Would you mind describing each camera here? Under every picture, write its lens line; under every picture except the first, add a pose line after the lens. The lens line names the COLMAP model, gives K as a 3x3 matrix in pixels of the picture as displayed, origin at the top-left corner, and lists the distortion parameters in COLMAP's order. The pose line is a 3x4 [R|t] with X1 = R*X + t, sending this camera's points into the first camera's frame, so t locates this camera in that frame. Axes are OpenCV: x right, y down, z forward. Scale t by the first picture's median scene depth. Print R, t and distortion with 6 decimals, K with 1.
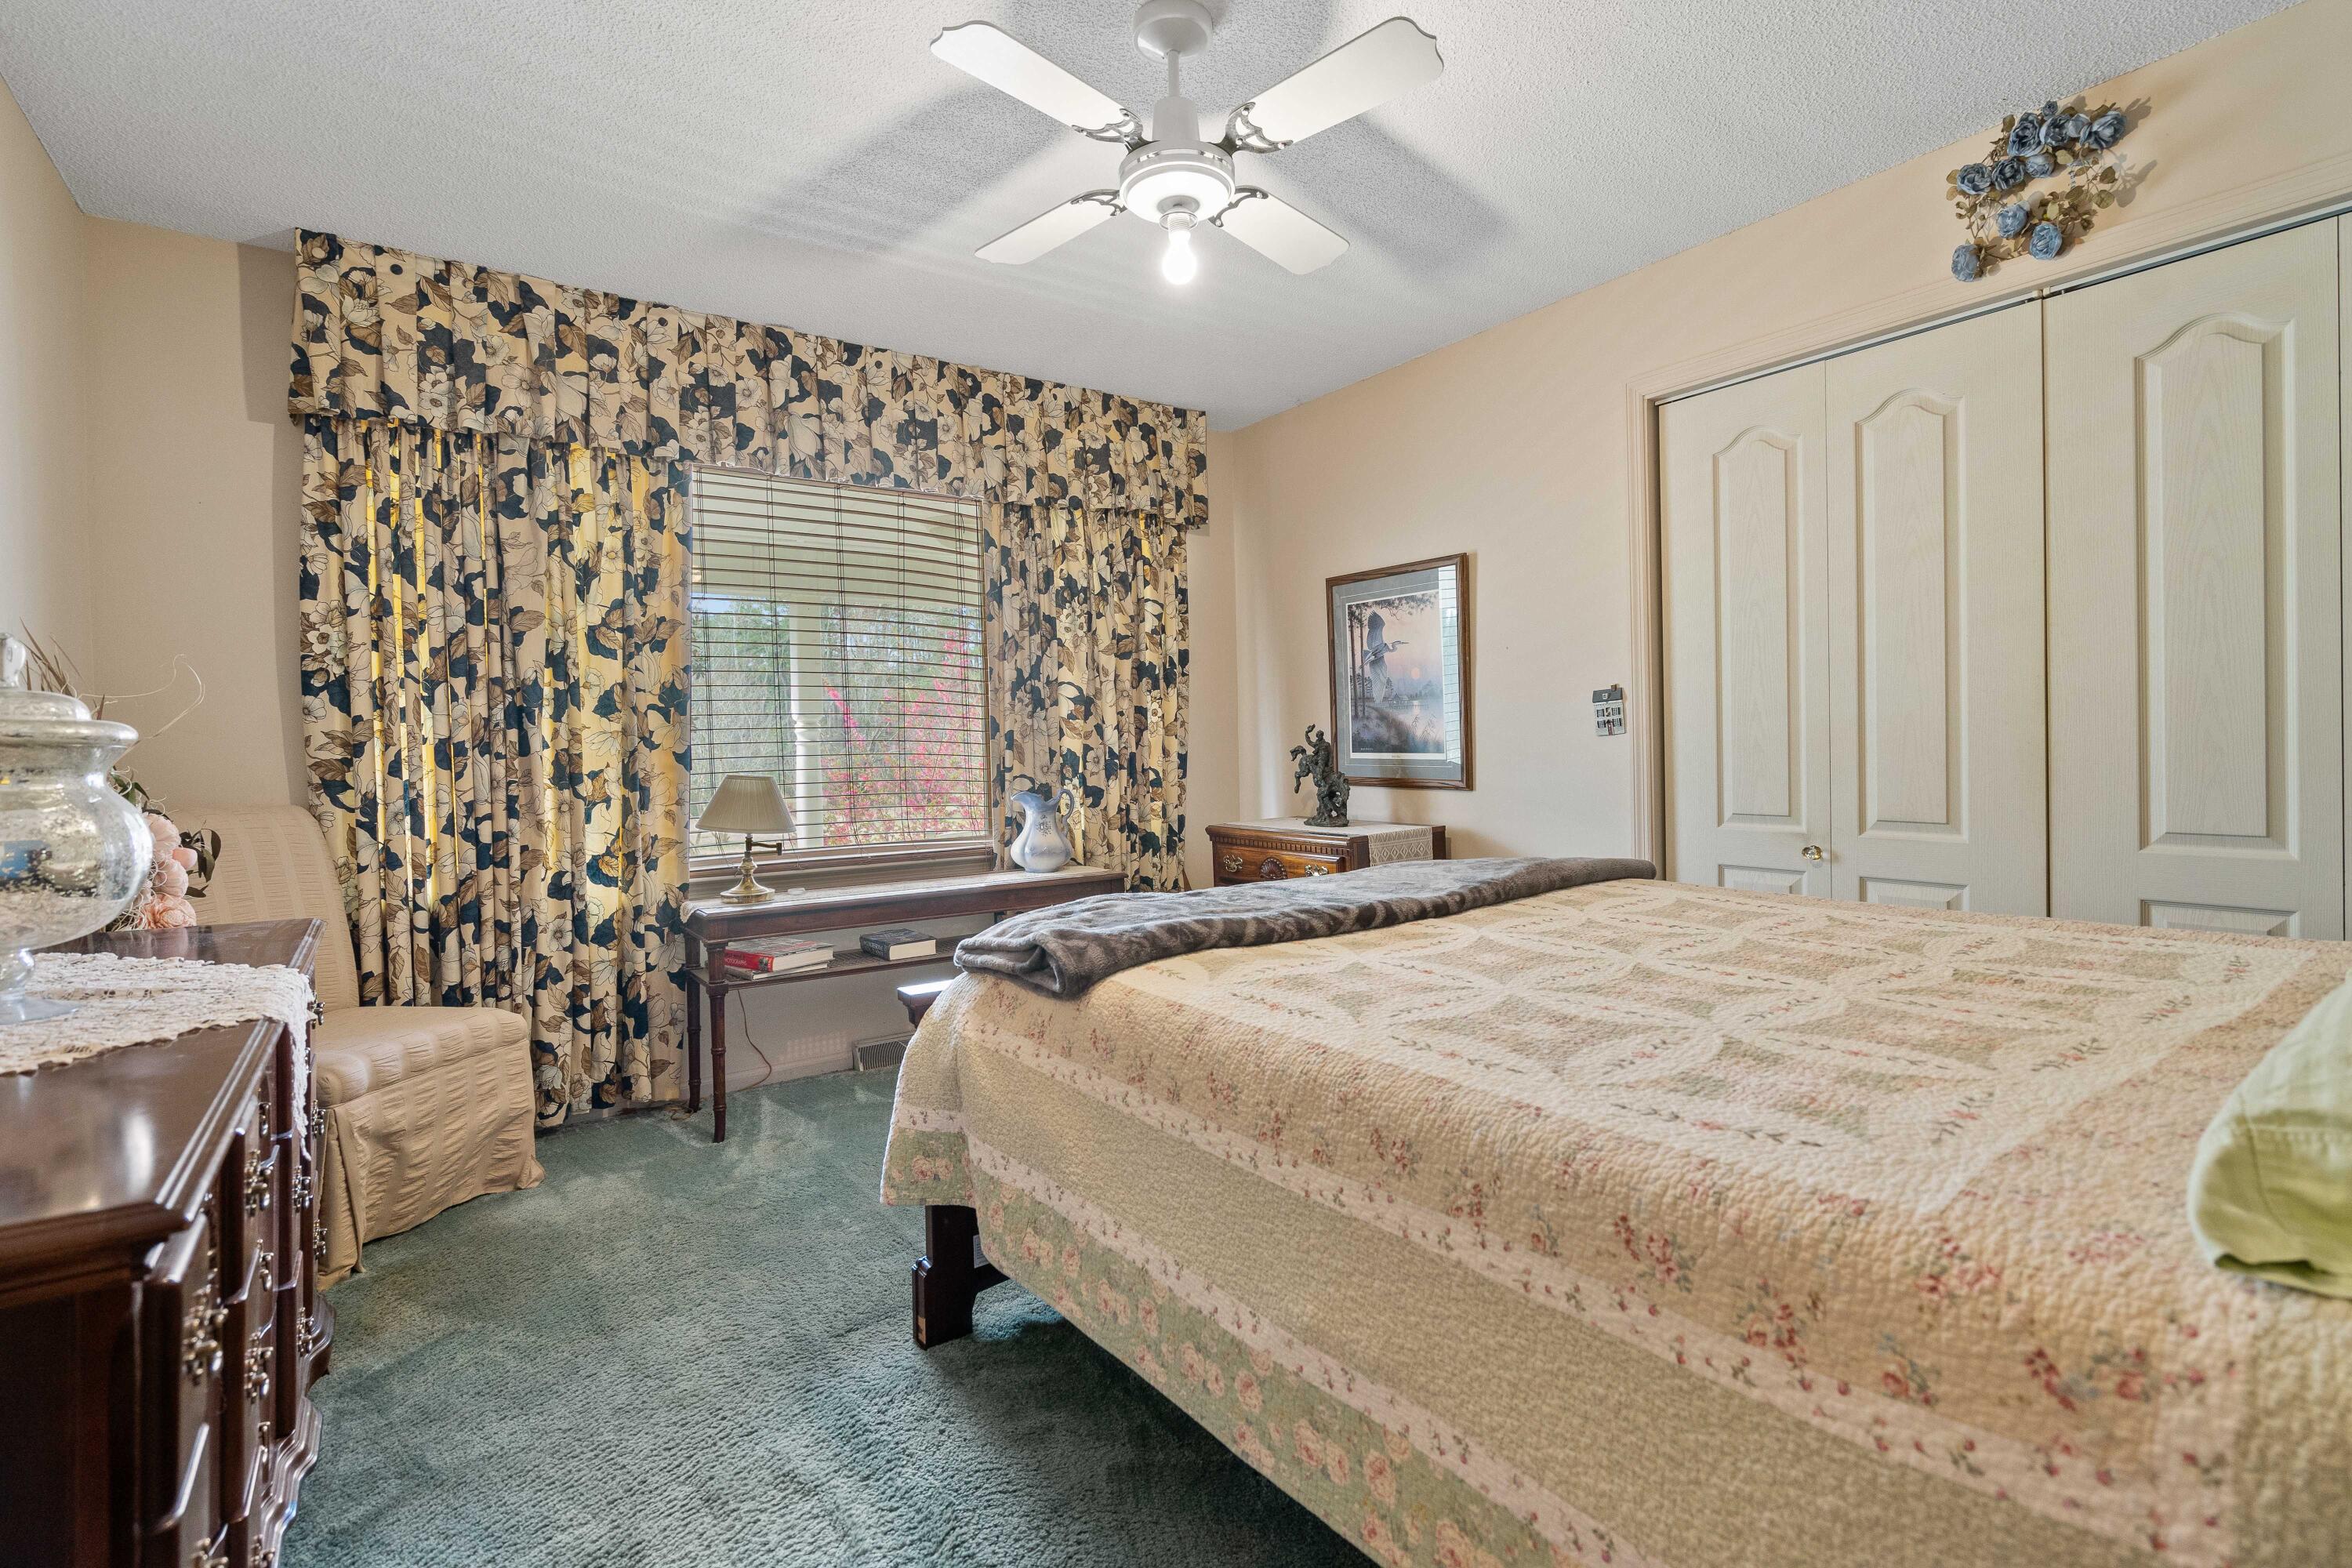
lens RADIAL K [[1069.5, 0, 1188.6], [0, 1069.5, 766.1], [0, 0, 1]] dist [-0.005231, 0.004361]
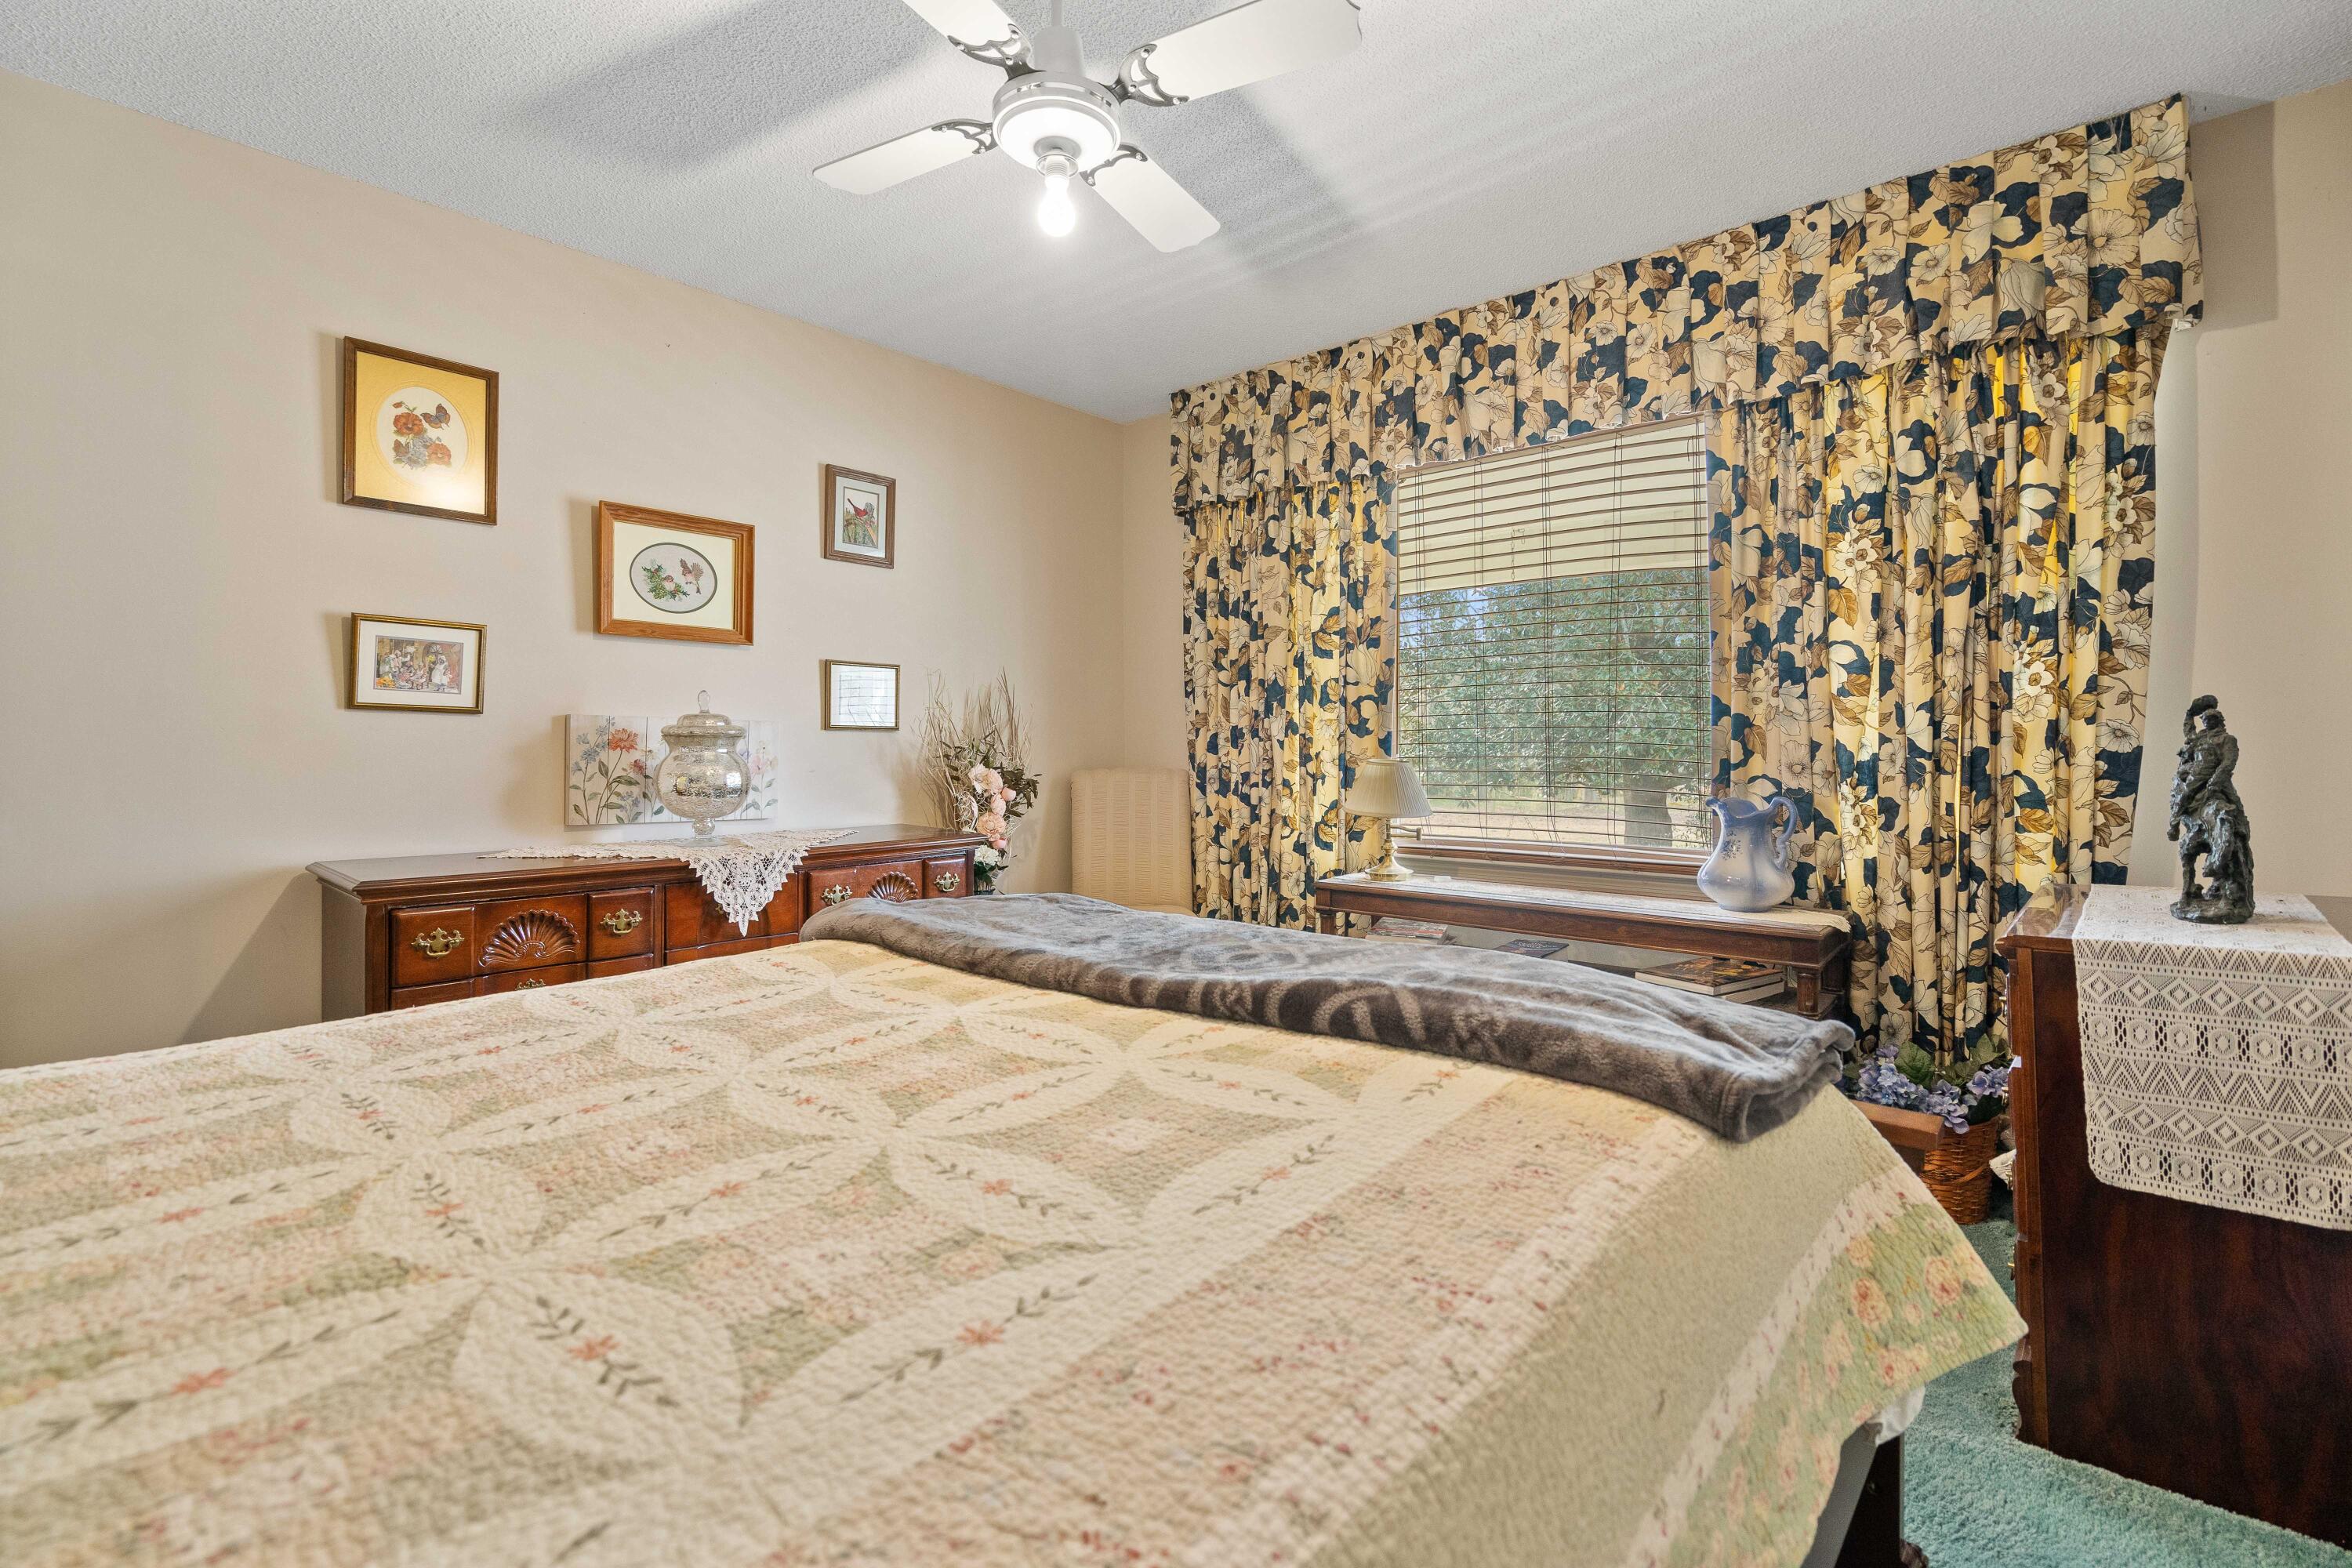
lens RADIAL K [[1069.5, 0, 1188.6], [0, 1069.5, 766.1], [0, 0, 1]] dist [-0.005231, 0.004361]
pose [[0.230181, 0.040665, -0.972298, 0.512317], [-0.016846, 0.999143, 0.037799, -0.020715], [0.973002, 0.007679, 0.230669, 0.504584]]
